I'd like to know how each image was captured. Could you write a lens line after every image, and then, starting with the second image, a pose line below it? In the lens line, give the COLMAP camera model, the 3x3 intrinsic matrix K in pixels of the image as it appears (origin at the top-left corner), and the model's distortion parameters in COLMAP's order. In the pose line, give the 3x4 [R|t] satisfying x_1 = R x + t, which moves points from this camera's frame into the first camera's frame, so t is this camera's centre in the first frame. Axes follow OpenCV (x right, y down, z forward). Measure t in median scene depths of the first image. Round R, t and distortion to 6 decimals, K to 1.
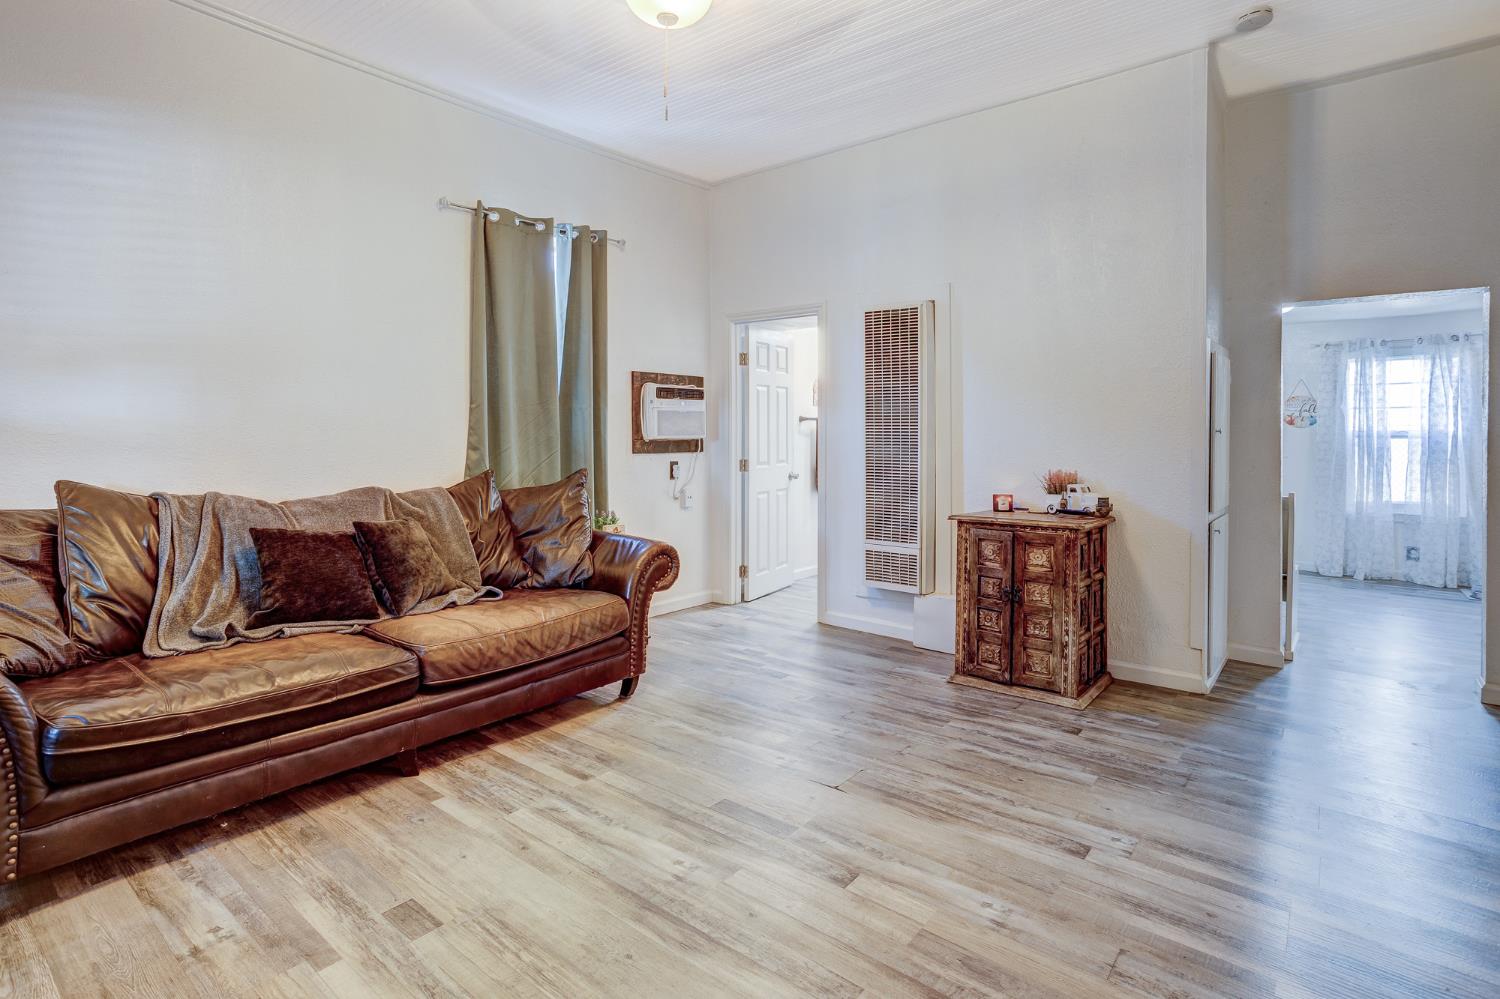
lens RADIAL K [[731.9, 0, 747.2], [0, 731.9, 457.9], [0, 0, 1]] dist [-0.053829, 0.030900]
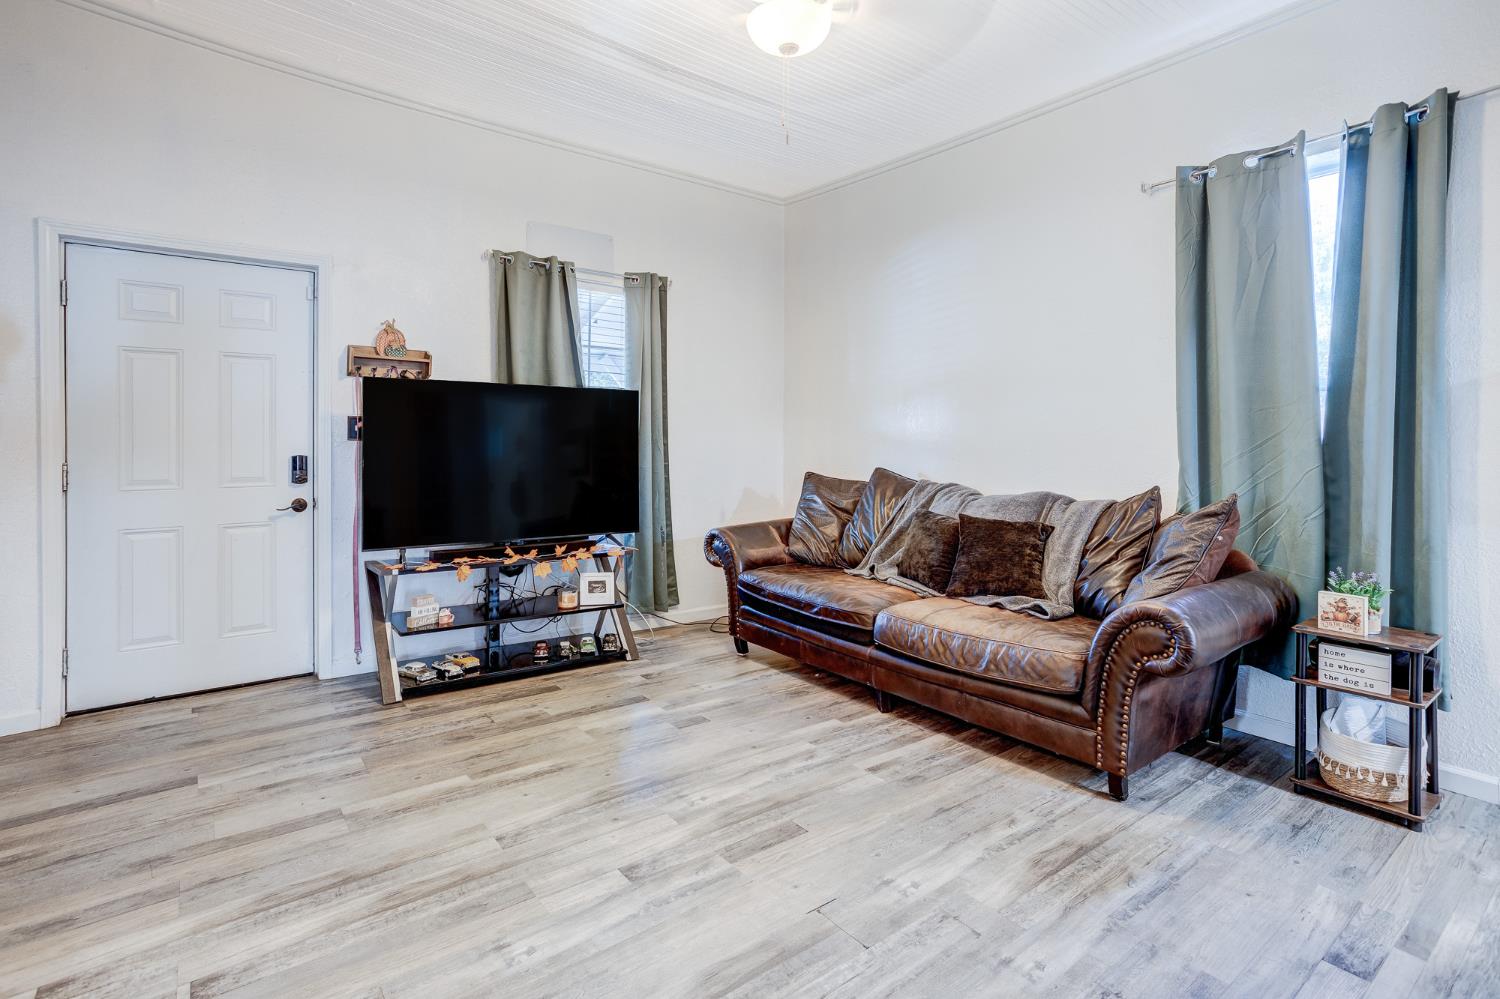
lens RADIAL K [[756.0, 0, 749.6], [0, 756.0, 448.0], [0, 0, 1]] dist [-0.059941, 0.033974]
pose [[-0.224583, 0.006187, -0.974435, 0.932871], [-0.047917, 0.998700, 0.017385, -0.028233], [0.973276, 0.050597, -0.223995, 1.150682]]
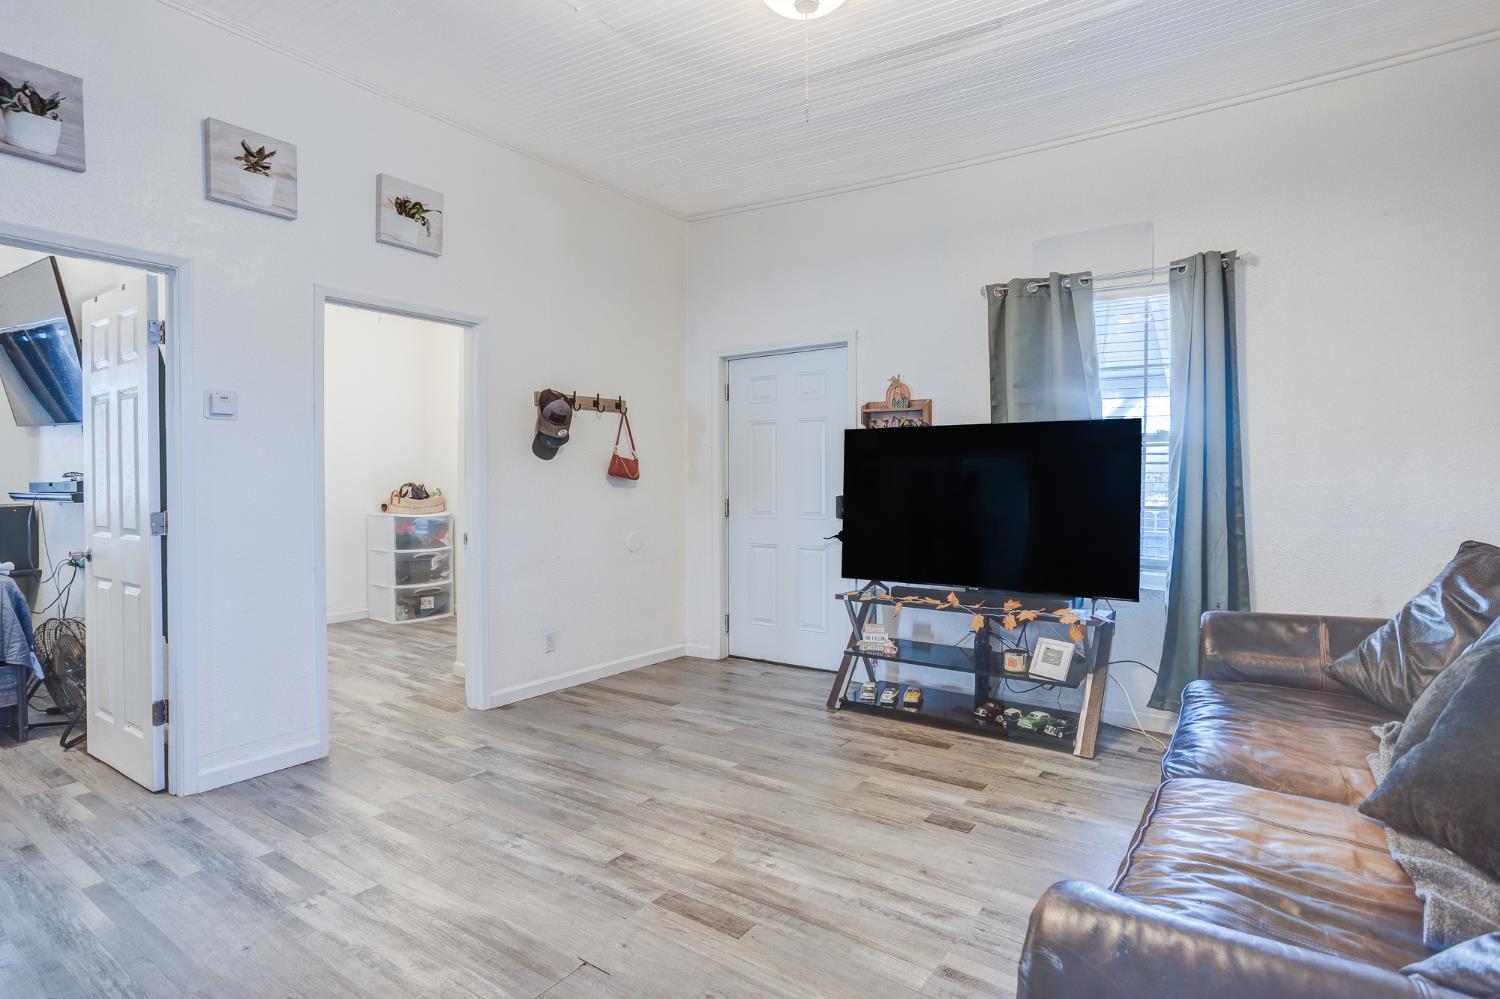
lens RADIAL K [[762.3, 0, 750.0], [0, 762.3, 499.5], [0, 0, 1]] dist [-0.061227, 0.033671]
pose [[-0.997717, -0.002483, -0.067482, 0.012755], [-0.006718, 0.998016, 0.062595, -0.053301], [0.067193, 0.062905, -0.995755, 1.830547]]
